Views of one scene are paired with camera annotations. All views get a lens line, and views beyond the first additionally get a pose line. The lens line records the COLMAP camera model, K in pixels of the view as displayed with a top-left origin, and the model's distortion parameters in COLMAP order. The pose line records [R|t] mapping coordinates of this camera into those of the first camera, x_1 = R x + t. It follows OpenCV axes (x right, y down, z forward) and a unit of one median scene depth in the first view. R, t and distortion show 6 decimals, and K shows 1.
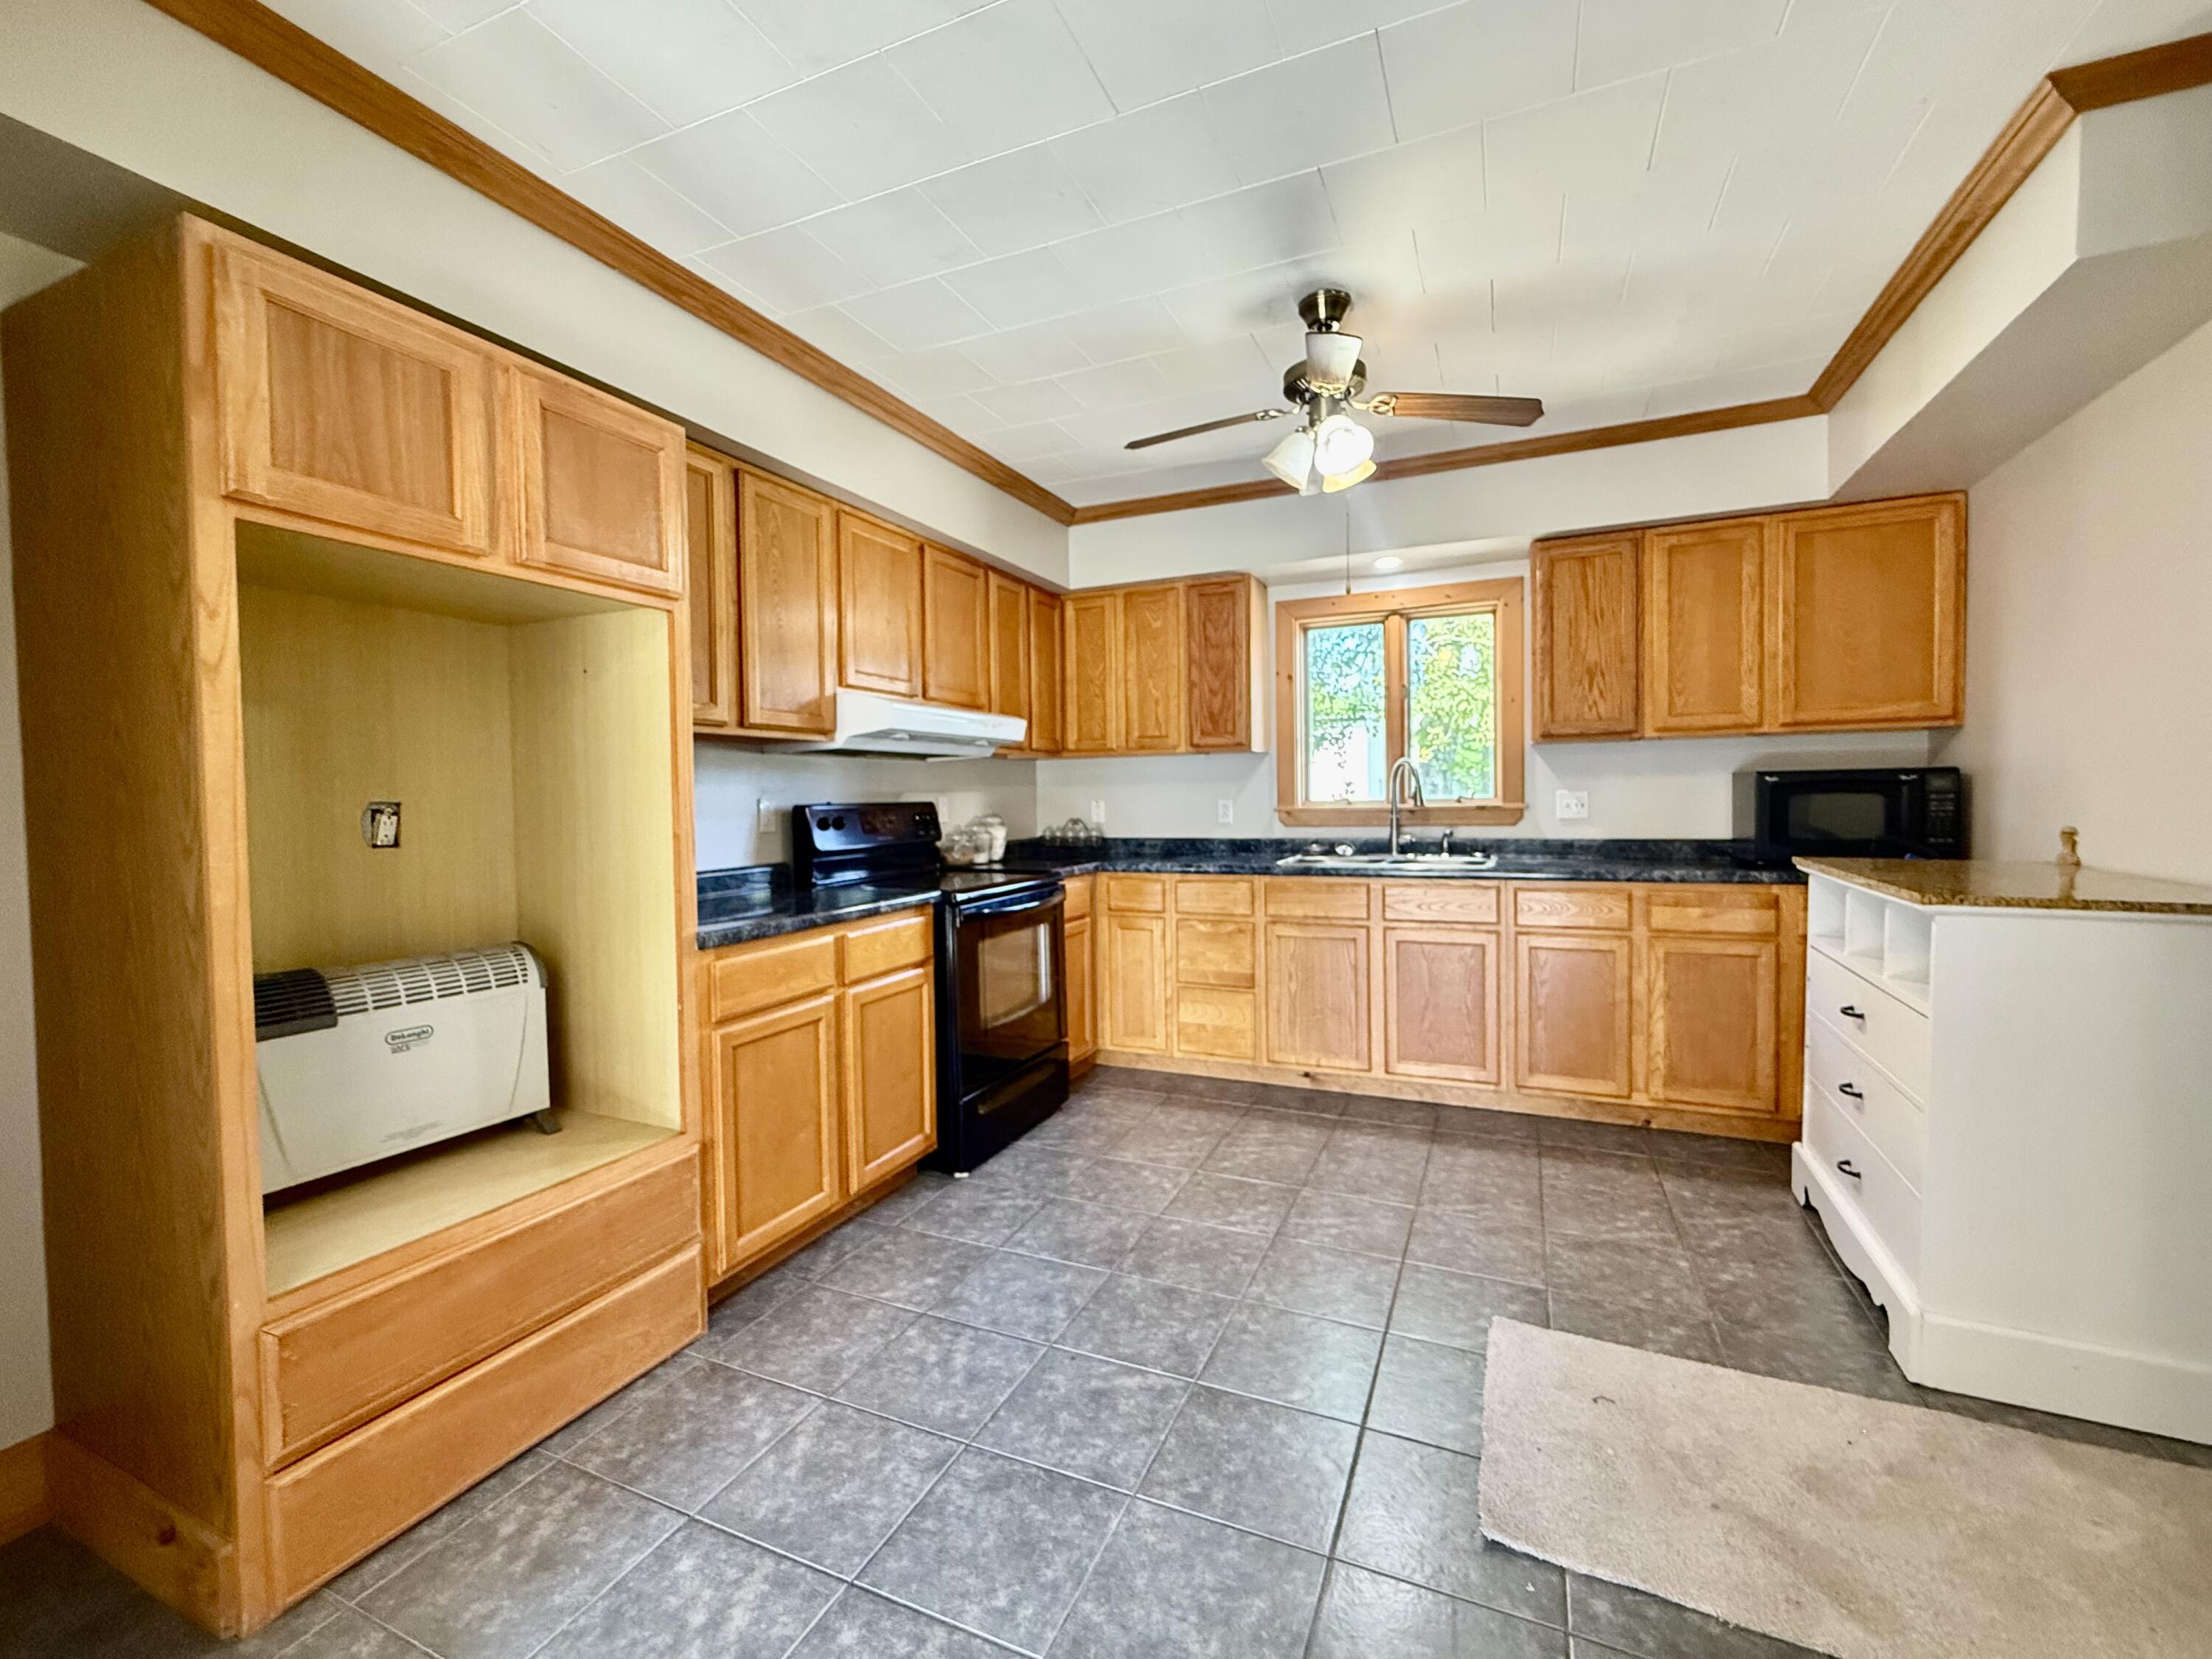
lens RADIAL K [[898.5, 0, 1098.4], [0, 898.5, 819.0], [0, 0, 1]] dist [-0.002508, 0.000002]
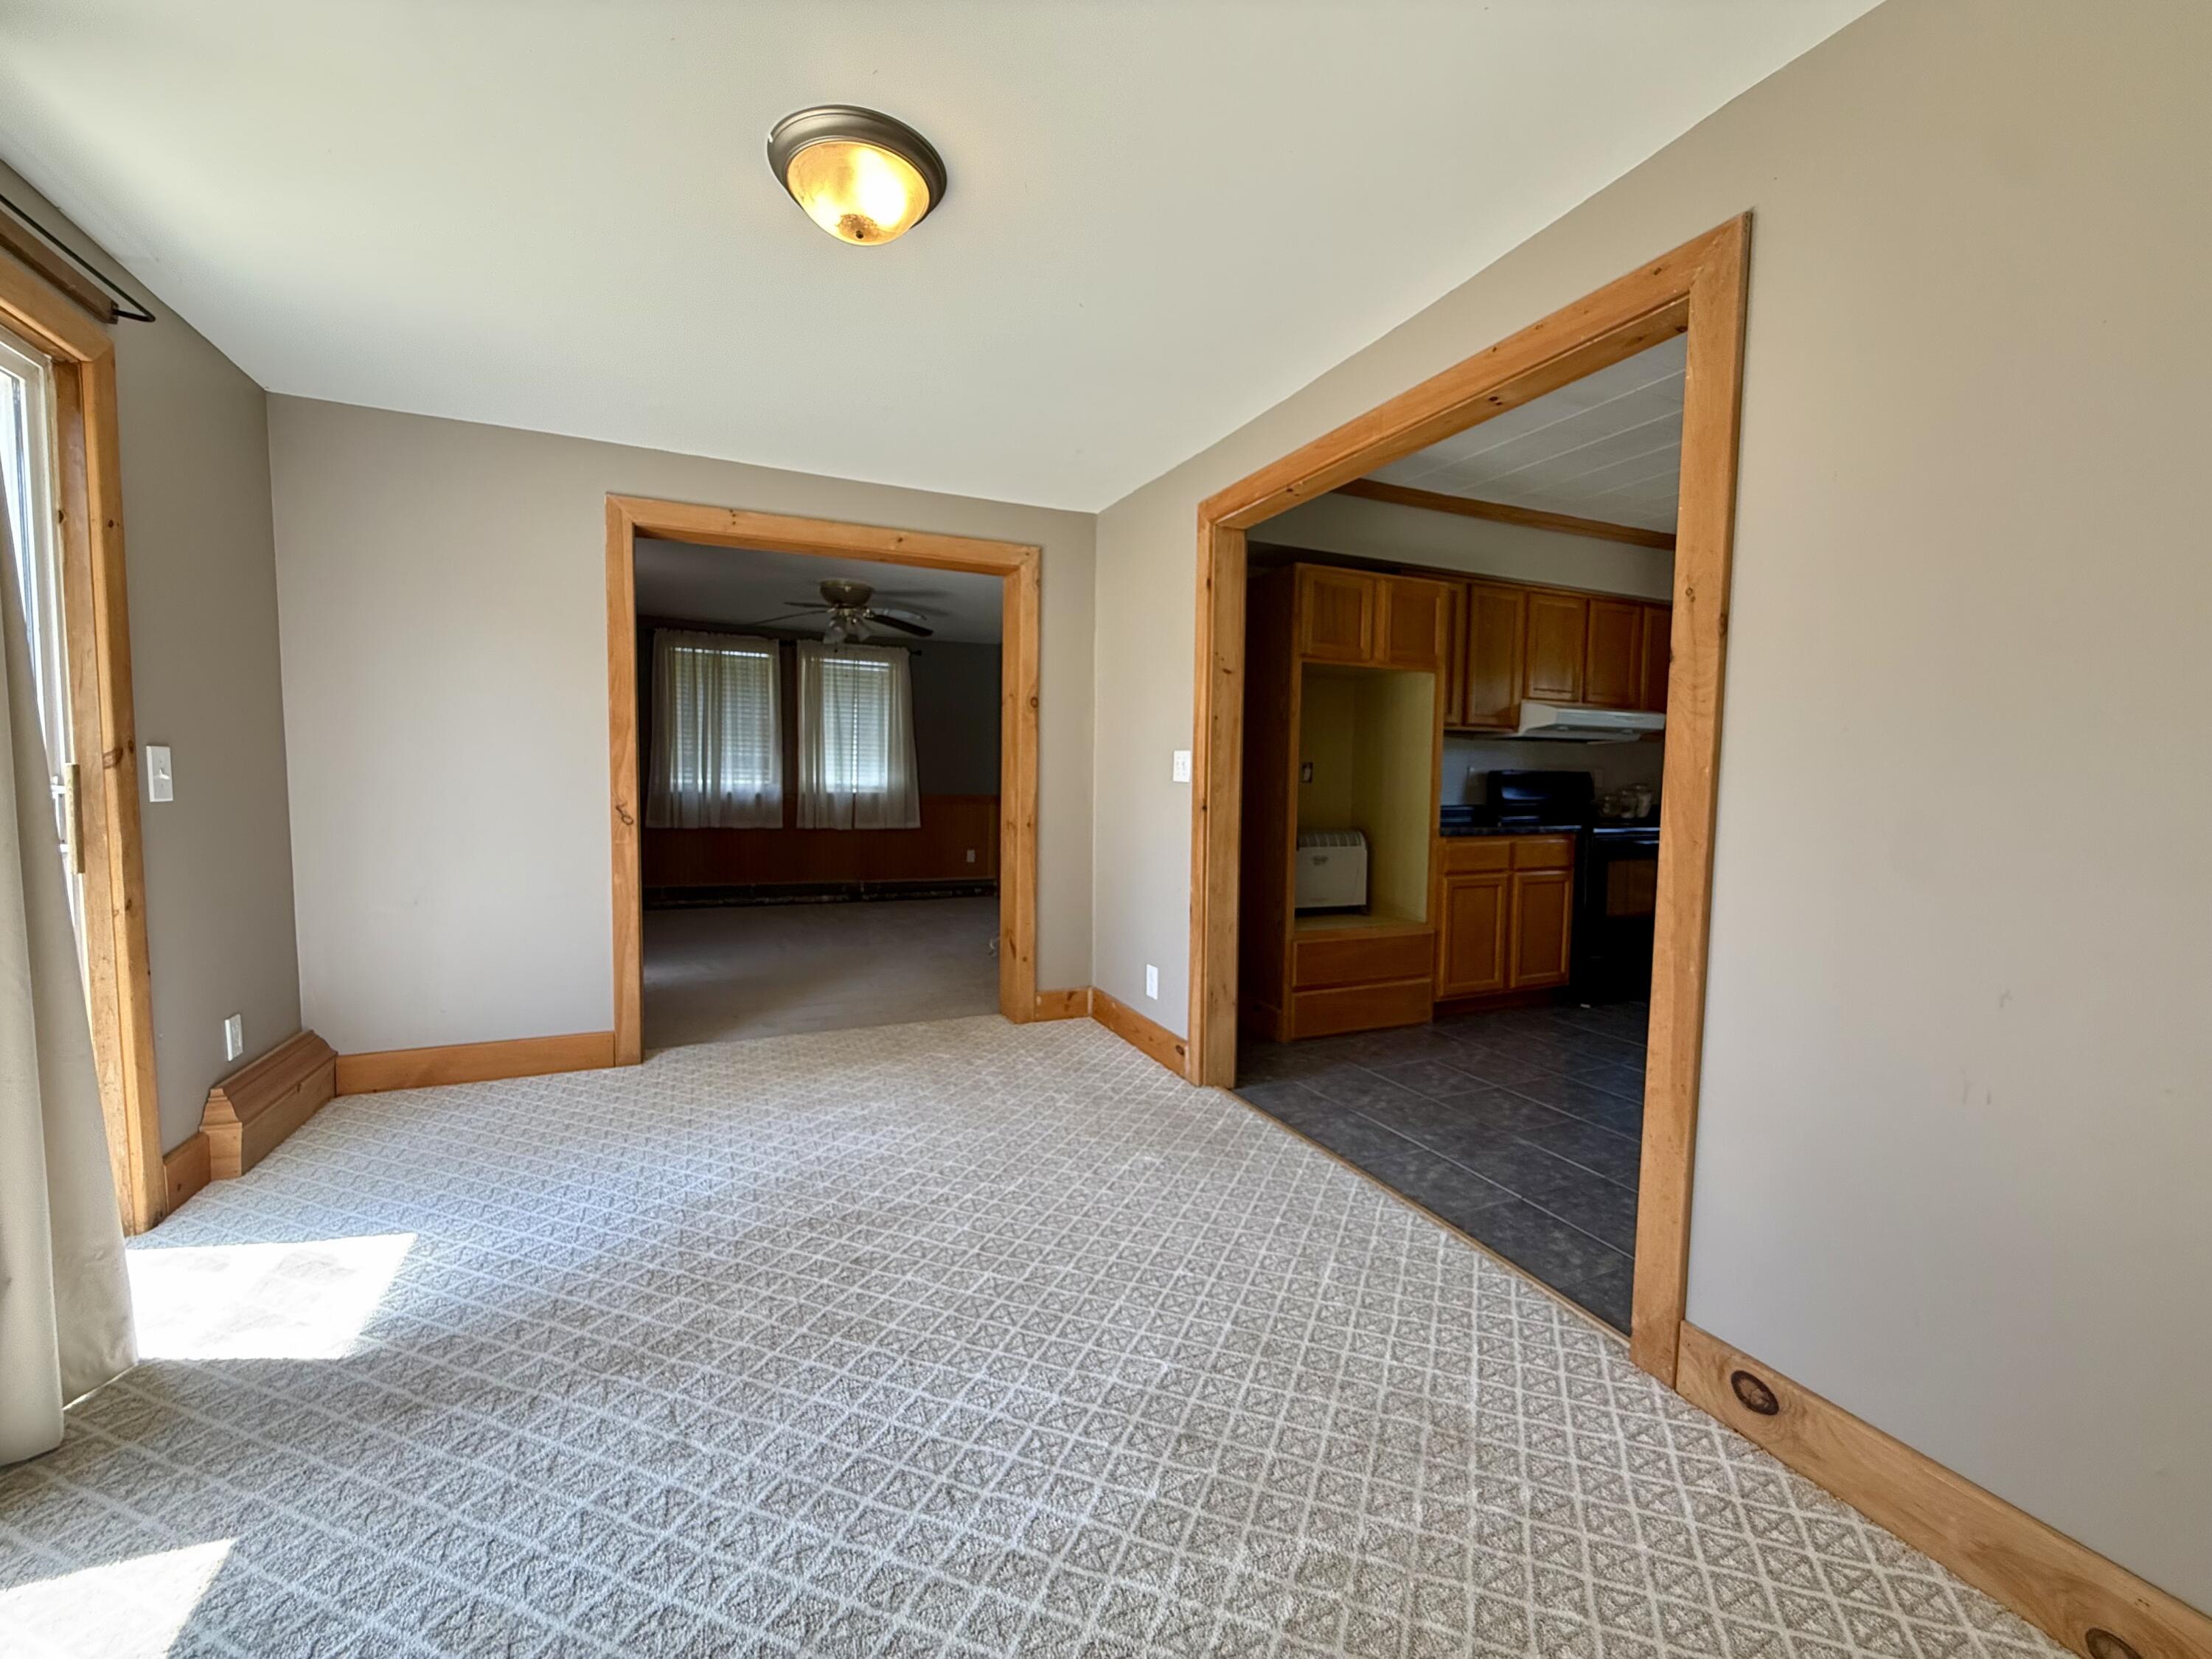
lens RADIAL K [[898.5, 0, 1090.2], [0, 898.5, 825.1], [0, 0, 1]] dist [-0.002508, 0.000002]
pose [[0.740418, 0.061798, -0.669300, 0.285233], [-0.041498, 0.998068, 0.046246, 0.047799], [0.670865, -0.006466, 0.741552, -0.897785]]
